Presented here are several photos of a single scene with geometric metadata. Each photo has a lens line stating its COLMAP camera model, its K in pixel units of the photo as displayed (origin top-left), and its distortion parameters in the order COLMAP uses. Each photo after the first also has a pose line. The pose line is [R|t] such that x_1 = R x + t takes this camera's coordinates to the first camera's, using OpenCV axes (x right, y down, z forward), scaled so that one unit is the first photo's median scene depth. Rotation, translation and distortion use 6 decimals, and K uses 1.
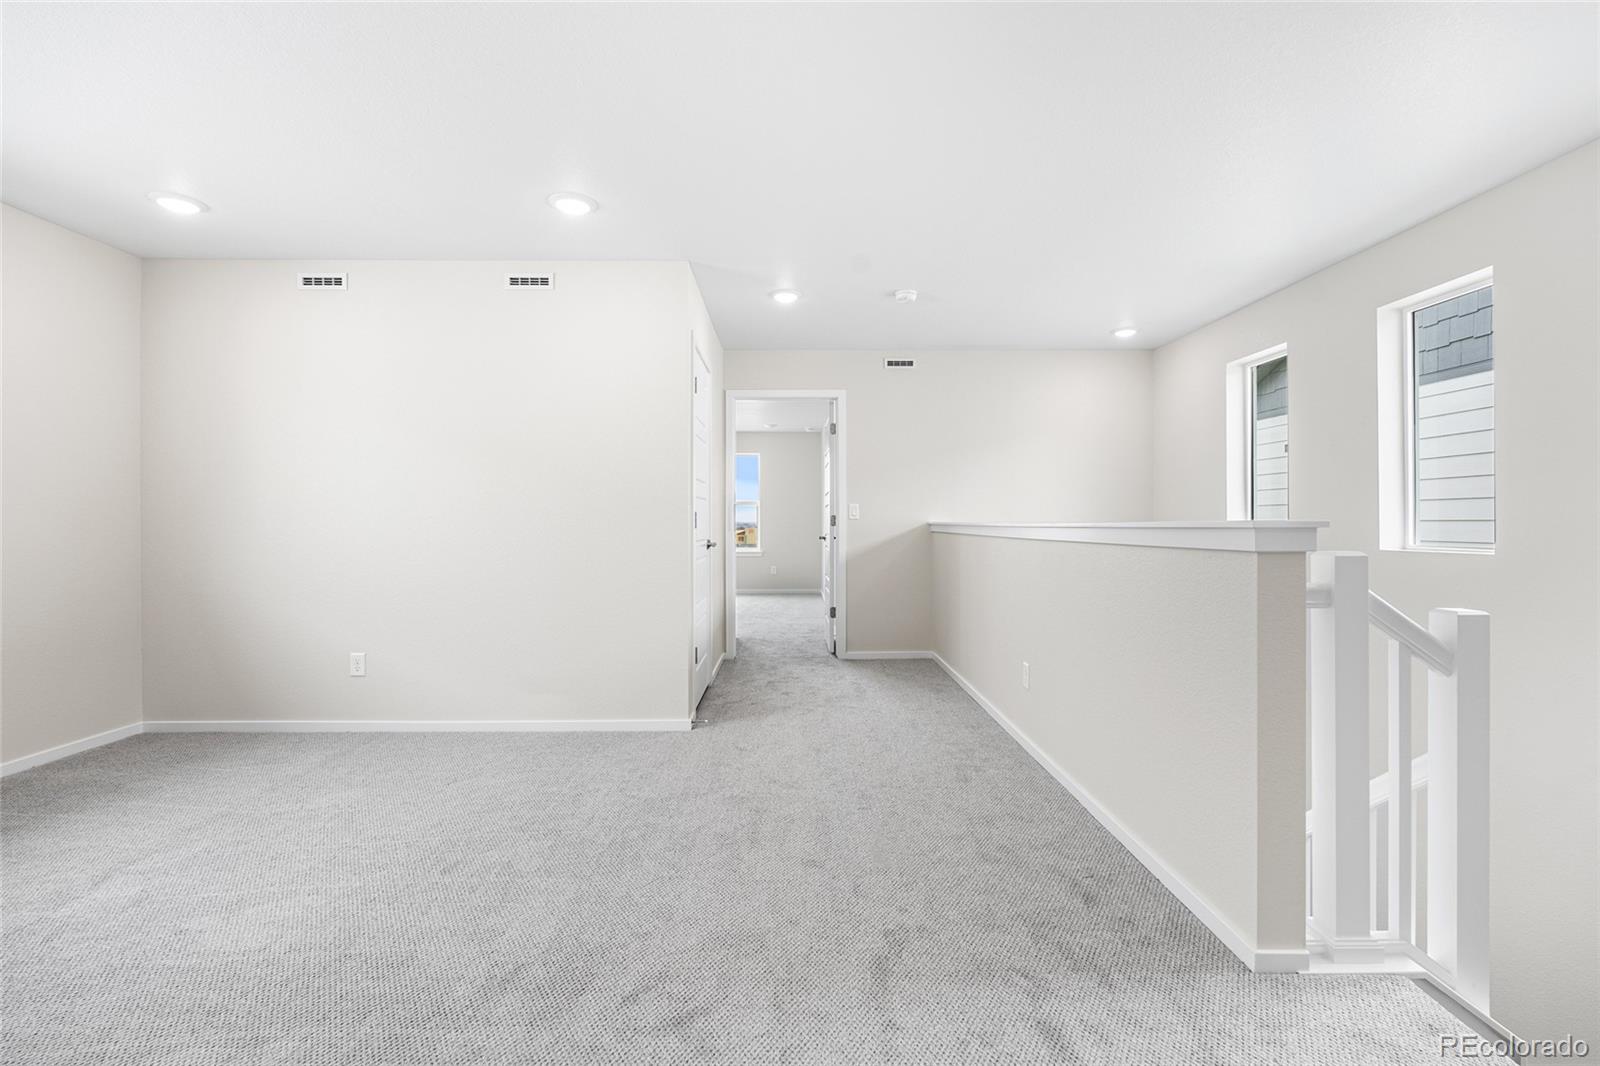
lens RADIAL K [[711.7, 0, 802.1], [0, 711.7, 527.6], [0, 0, 1]] dist [-0.012087, 0.002565]
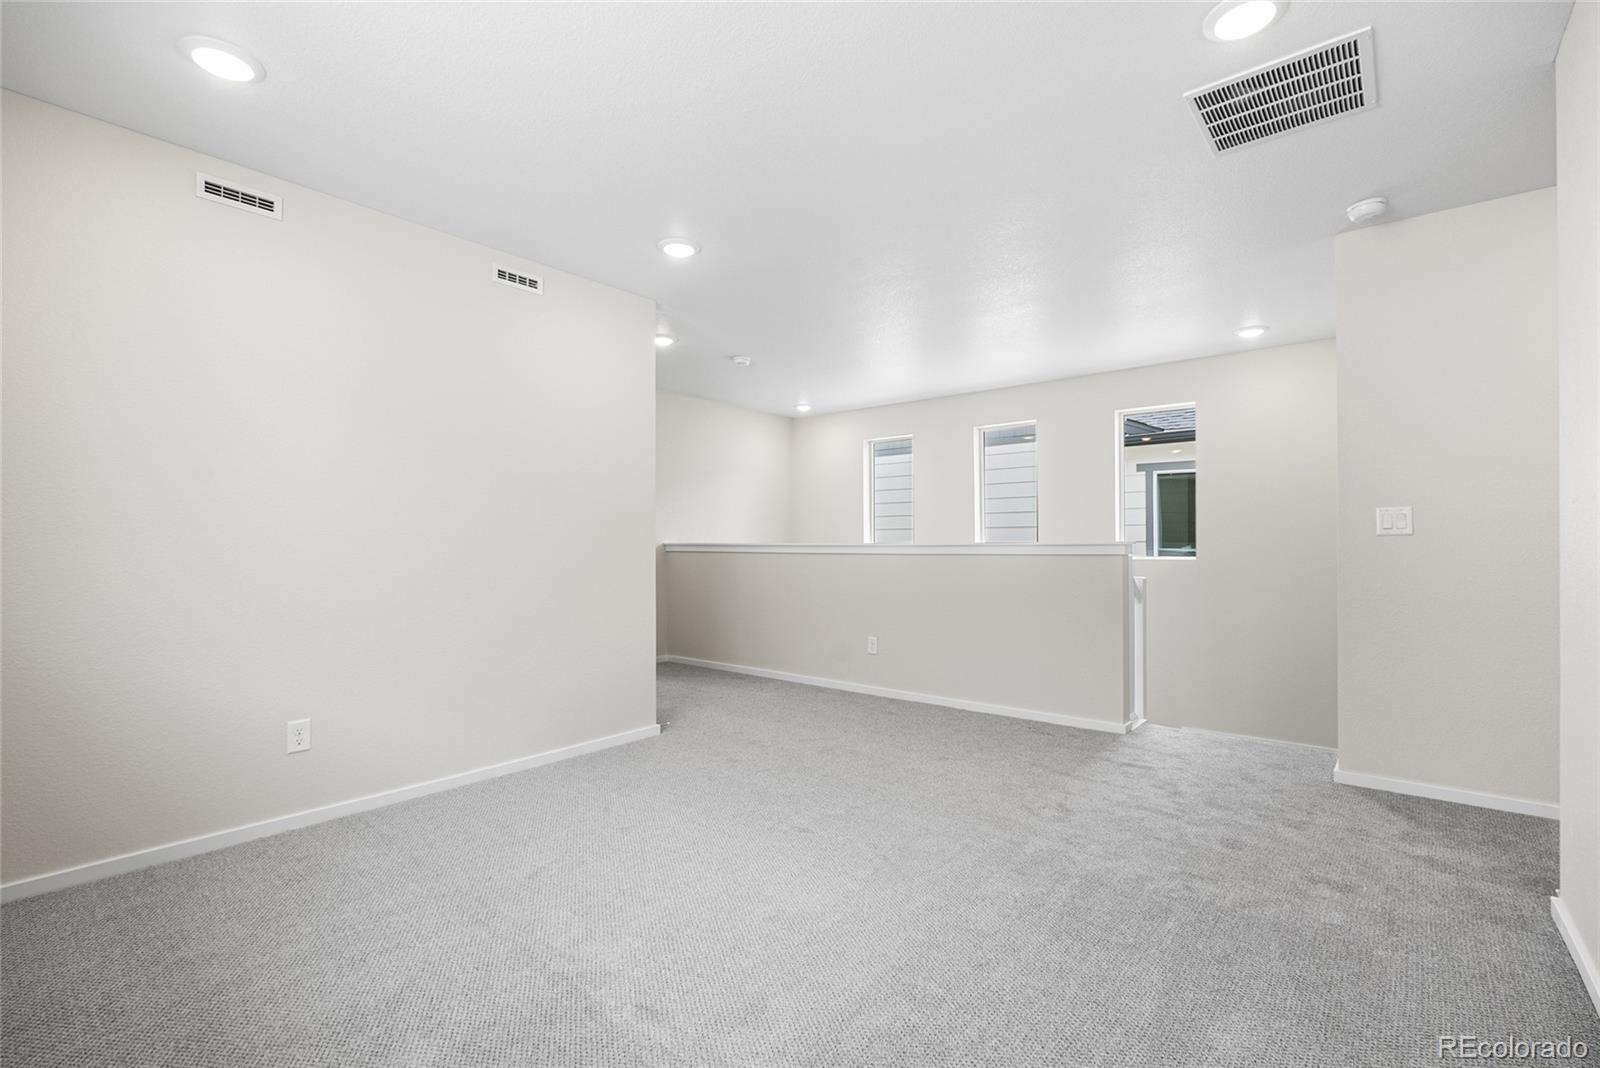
lens RADIAL K [[711.7, 0, 812.2], [0, 711.7, 538.5], [0, 0, 1]] dist [-0.012087, 0.002565]
pose [[0.648378, 0.005189, 0.761301, -0.841296], [0.007775, 0.999879, -0.013438, 0.003538], [-0.761279, 0.014632, 0.648260, 0.121040]]
